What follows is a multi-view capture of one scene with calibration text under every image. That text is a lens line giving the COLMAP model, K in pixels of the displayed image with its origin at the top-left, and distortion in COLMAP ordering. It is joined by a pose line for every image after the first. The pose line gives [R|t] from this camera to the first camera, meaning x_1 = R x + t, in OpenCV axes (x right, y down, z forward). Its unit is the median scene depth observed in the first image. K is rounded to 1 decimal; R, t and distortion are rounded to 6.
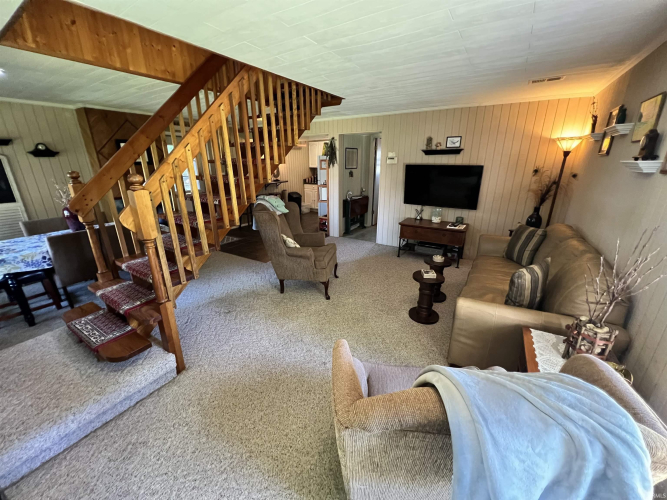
lens RADIAL K [[266.6, 0, 332.9], [0, 266.6, 249.7], [0, 0, 1]] dist [-0.000867, 0.000056]
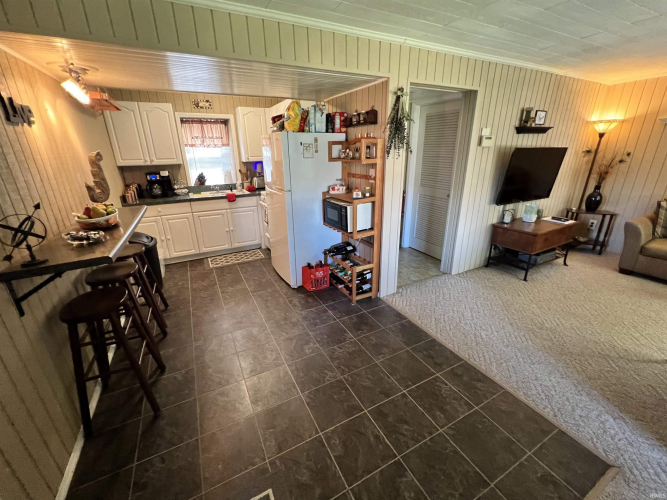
lens RADIAL K [[276.2, 0, 333.5], [0, 276.2, 250.0], [0, 0, 1]] dist [-0.000125, 0.000293]
pose [[0.498977, -0.295114, 0.814819, -0.638362], [0.288336, 0.943199, 0.165040, -0.343262], [-0.817242, 0.152591, 0.555726, 1.097157]]
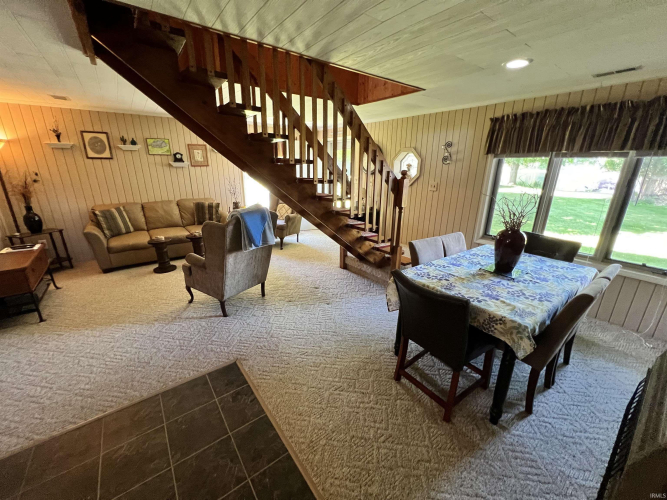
lens RADIAL K [[266.6, 0, 332.9], [0, 266.6, 249.7], [0, 0, 1]] dist [-0.000867, 0.000056]
pose [[-0.936409, -0.106373, 0.334400, -0.609480], [0.111182, 0.813915, 0.570246, -0.408262], [-0.332832, 0.571163, -0.750330, 1.257681]]
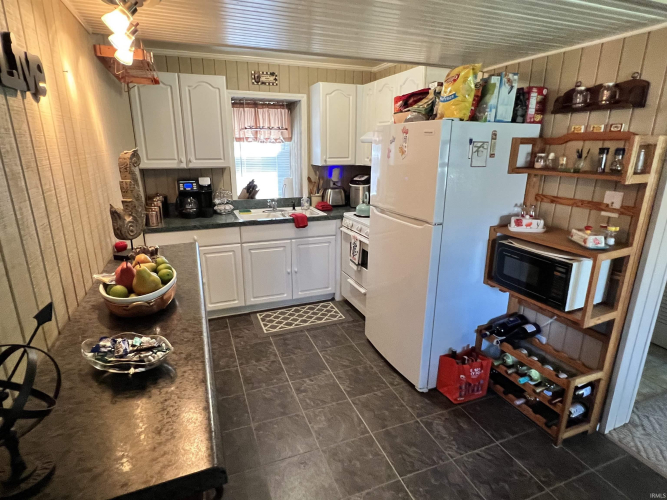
lens RADIAL K [[365.5, 0, 331.4], [0, 365.5, 252.7], [0, 0, 1]] dist [0.000124, -0.000651]
pose [[0.591675, -0.216549, 0.776549, -0.576194], [0.250497, 0.964952, 0.078226, -0.440948], [-0.766272, 0.148239, 0.625182, 1.356536]]
